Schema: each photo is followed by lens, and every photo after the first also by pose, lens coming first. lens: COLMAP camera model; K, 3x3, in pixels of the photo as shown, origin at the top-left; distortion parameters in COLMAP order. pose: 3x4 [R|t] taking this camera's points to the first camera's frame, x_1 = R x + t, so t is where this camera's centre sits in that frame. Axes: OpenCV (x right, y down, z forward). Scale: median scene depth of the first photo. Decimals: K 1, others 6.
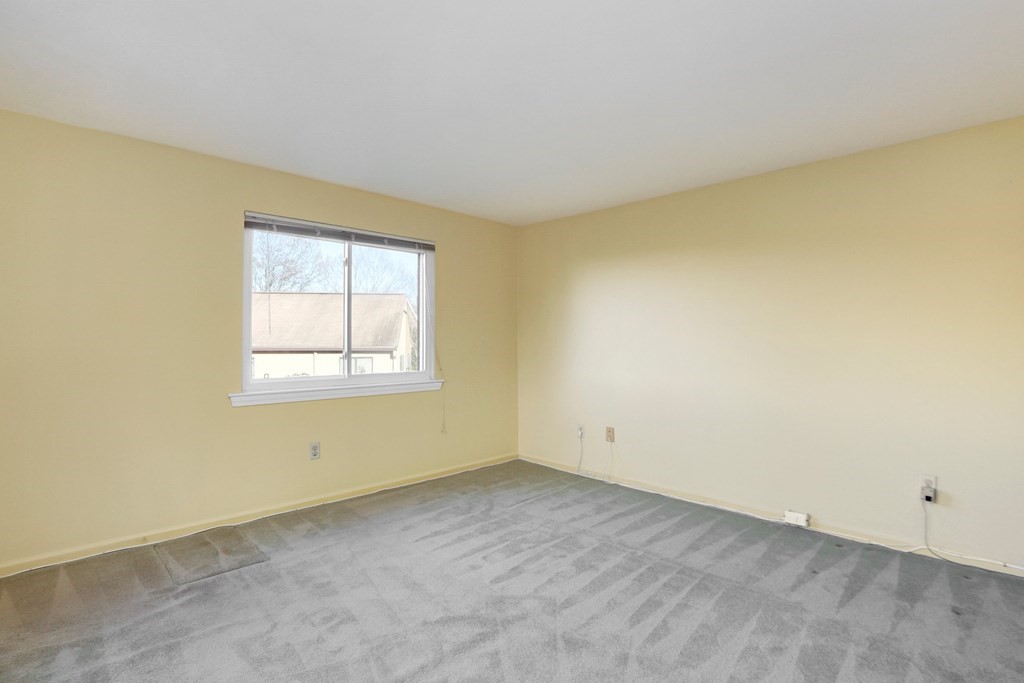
lens RADIAL K [[492.9, 0, 515.7], [0, 492.9, 336.1], [0, 0, 1]] dist [-0.020740, 0.001006]
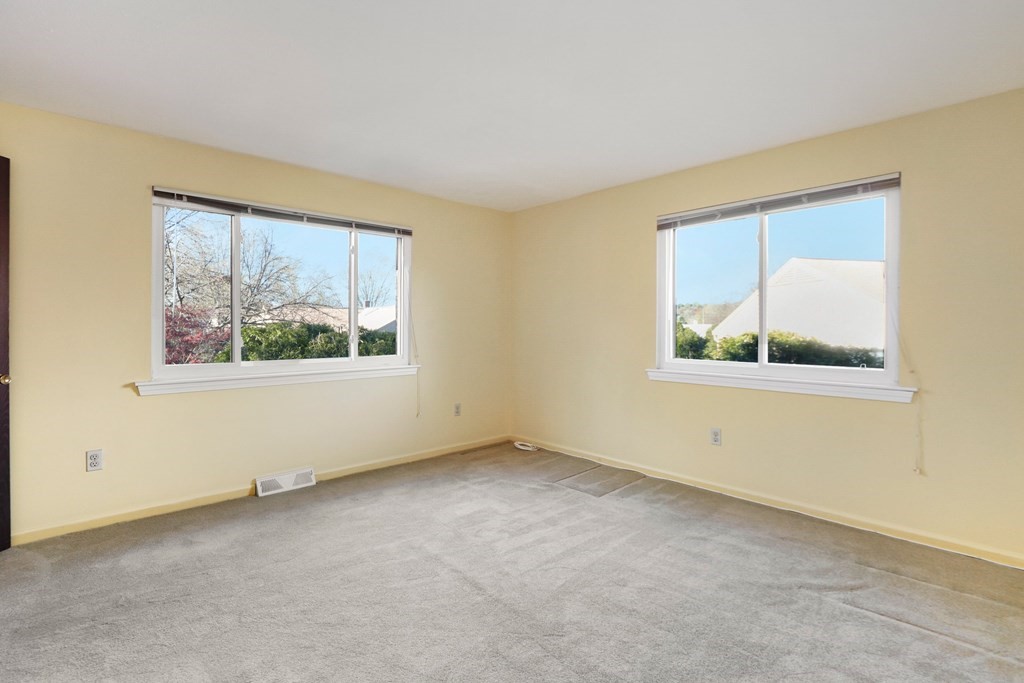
lens RADIAL K [[492.9, 0, 515.7], [0, 492.9, 336.1], [0, 0, 1]] dist [-0.020740, 0.001006]
pose [[-0.039316, 0.021829, -0.998988, 0.667948], [0.012147, 0.999698, 0.021366, 0.004067], [0.999153, -0.011295, -0.039569, 0.712668]]
